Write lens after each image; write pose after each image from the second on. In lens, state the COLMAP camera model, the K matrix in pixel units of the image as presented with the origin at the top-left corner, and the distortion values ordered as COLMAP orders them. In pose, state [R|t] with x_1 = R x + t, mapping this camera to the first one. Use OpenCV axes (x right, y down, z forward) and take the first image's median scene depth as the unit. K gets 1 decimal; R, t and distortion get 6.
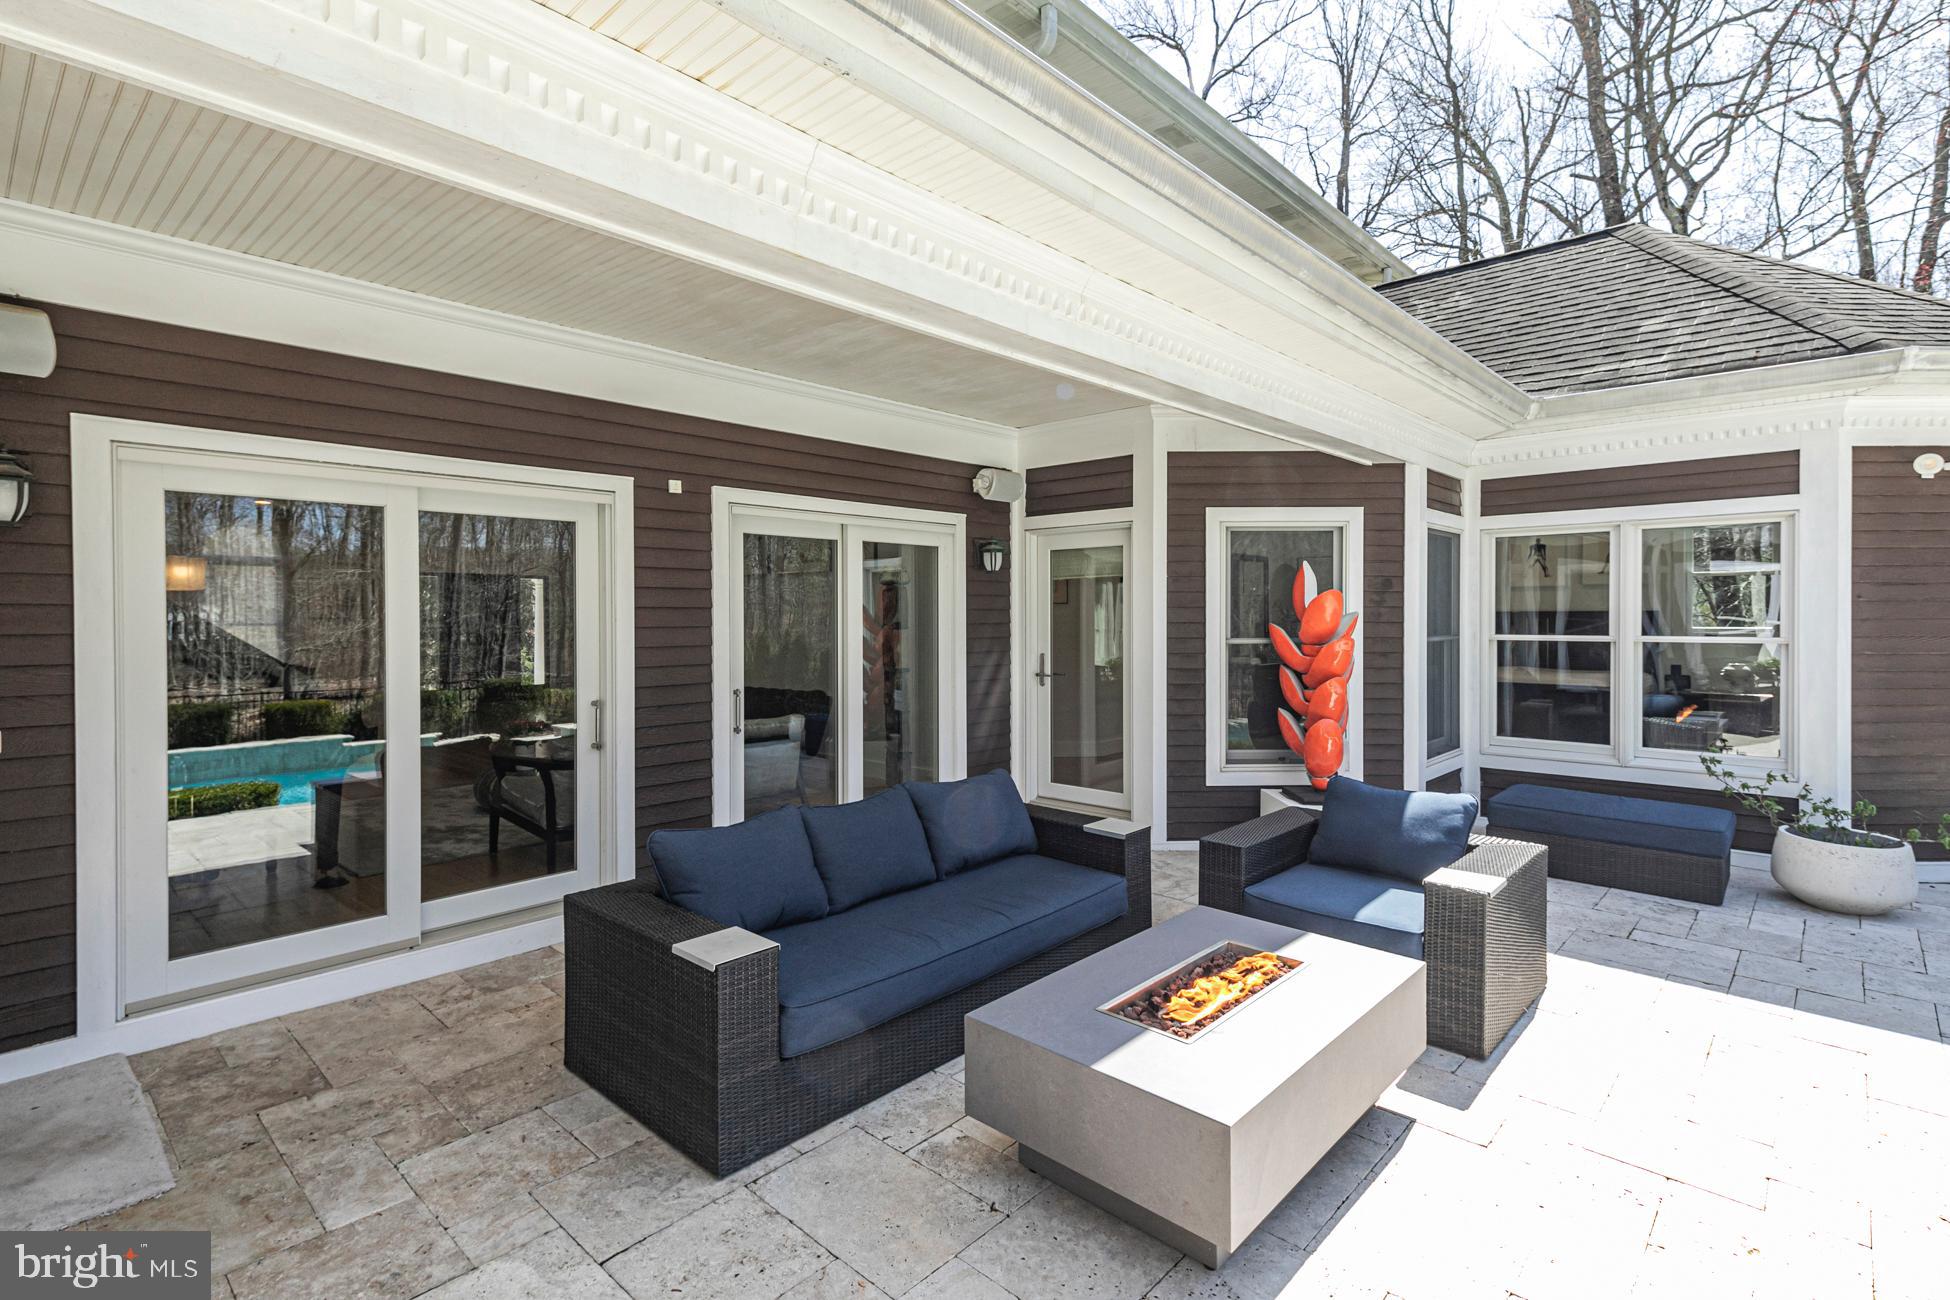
lens RADIAL K [[941.0, 0, 955.4], [0, 941.0, 618.6], [0, 0, 1]] dist [0.023081, -0.003742]
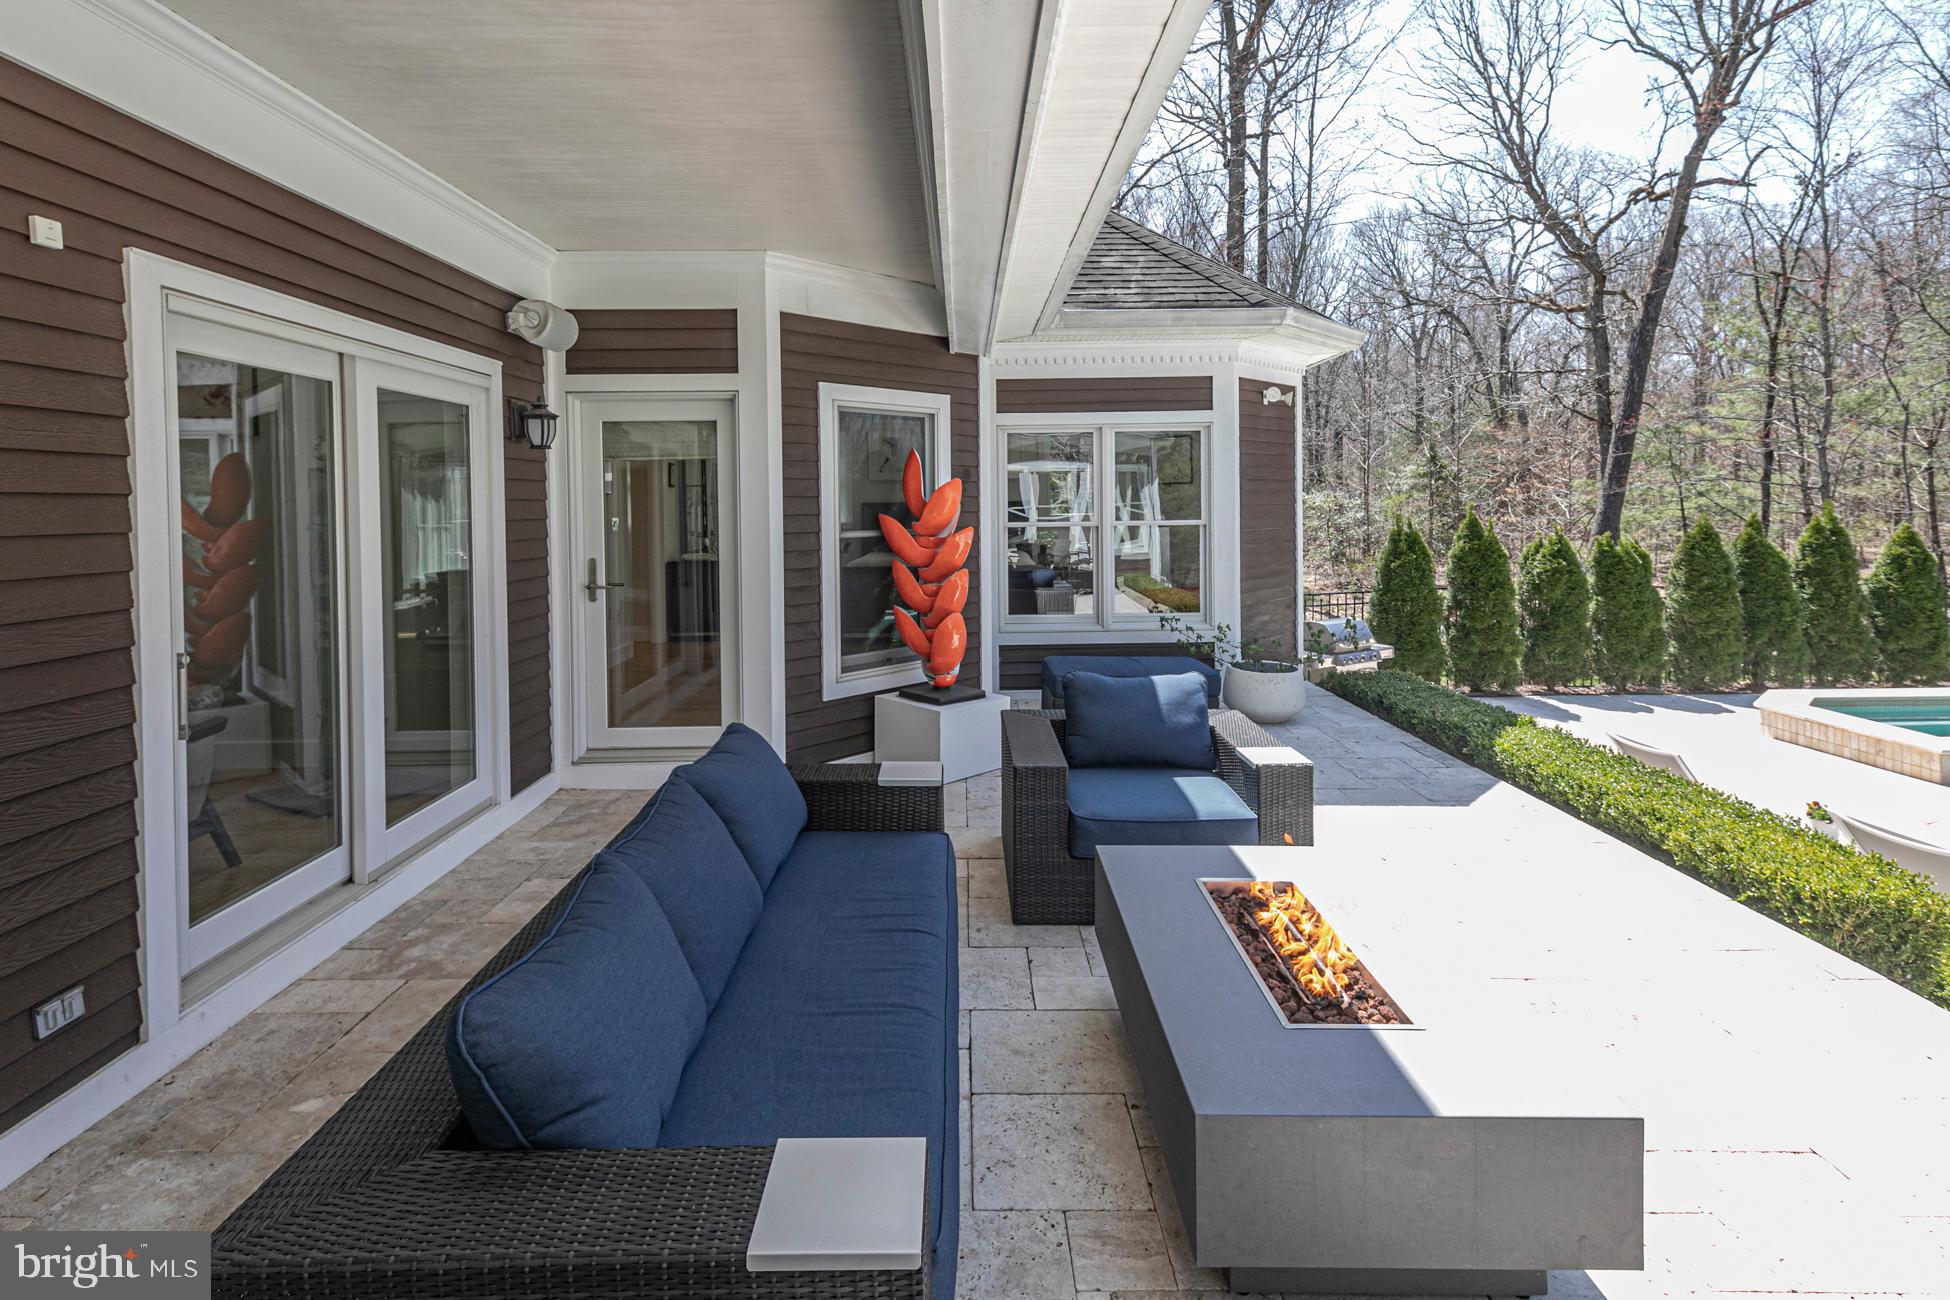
lens RADIAL K [[941.0, 0, 952.9], [0, 941.0, 519.8], [0, 0, 1]] dist [0.023081, -0.003742]
pose [[0.720165, -0.016594, 0.693605, -0.250095], [0.011501, 0.999862, 0.011979, 0.000399], [-0.693708, -0.000650, 0.720256, 0.290153]]
